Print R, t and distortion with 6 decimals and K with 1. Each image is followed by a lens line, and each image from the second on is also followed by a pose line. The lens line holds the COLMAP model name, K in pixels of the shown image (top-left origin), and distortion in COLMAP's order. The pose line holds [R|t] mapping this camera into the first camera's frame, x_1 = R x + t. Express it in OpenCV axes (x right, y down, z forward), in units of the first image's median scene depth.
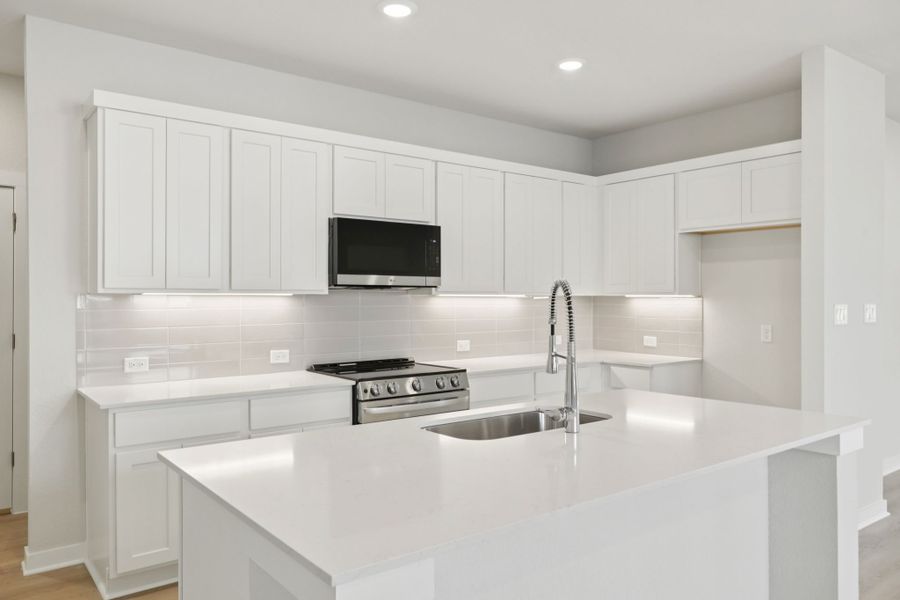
lens RADIAL K [[655.0, 0, 450.9], [0, 655.0, 289.5], [0, 0, 1]] dist [0.003412, 0.002570]
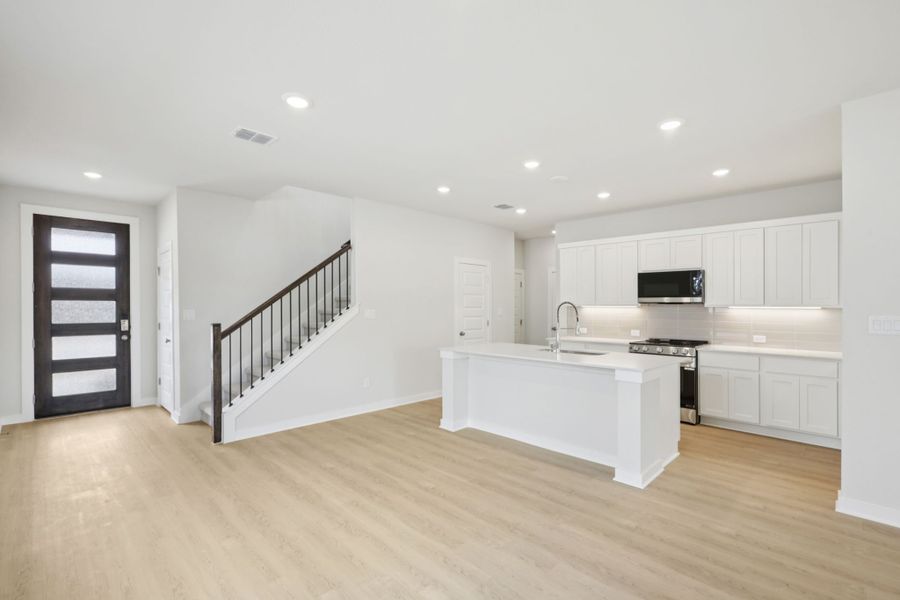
lens RADIAL K [[393.9, 0, 438.0], [0, 393.9, 307.4], [0, 0, 1]] dist [-0.015260, 0.000141]
pose [[0.131917, 0.000430, -0.991261, 1.024250], [0.003985, 0.999992, 0.000964, 0.006284], [0.991253, -0.004077, 0.131915, 0.120892]]
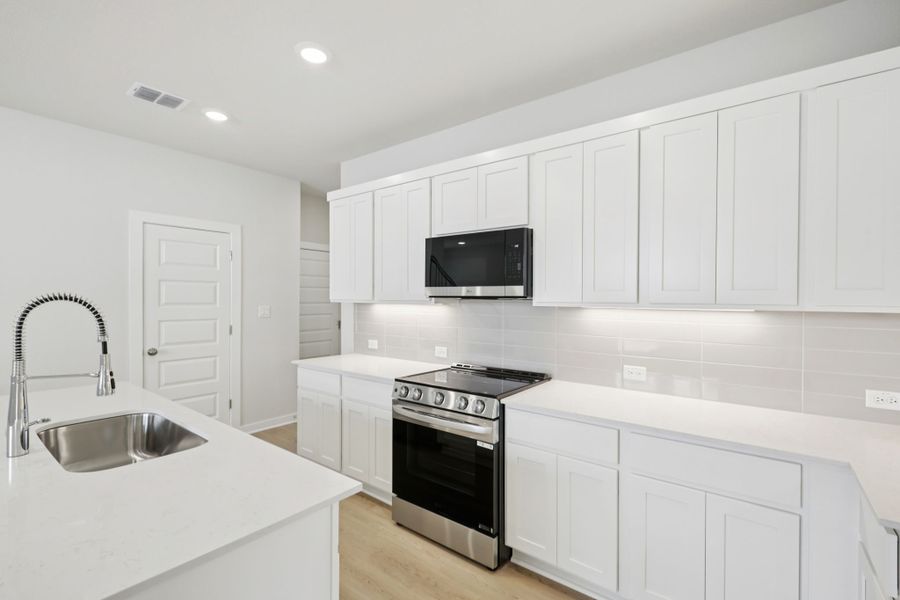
lens RADIAL K [[407.2, 0, 450.0], [0, 407.2, 300.0], [0, 0, 1]] dist [0.000672, 0.000359]
pose [[0.243217, 0.002189, -0.969969, 0.506420], [0.003819, 0.999988, 0.003214, -0.002215], [0.969964, -0.004486, 0.243206, 0.804609]]
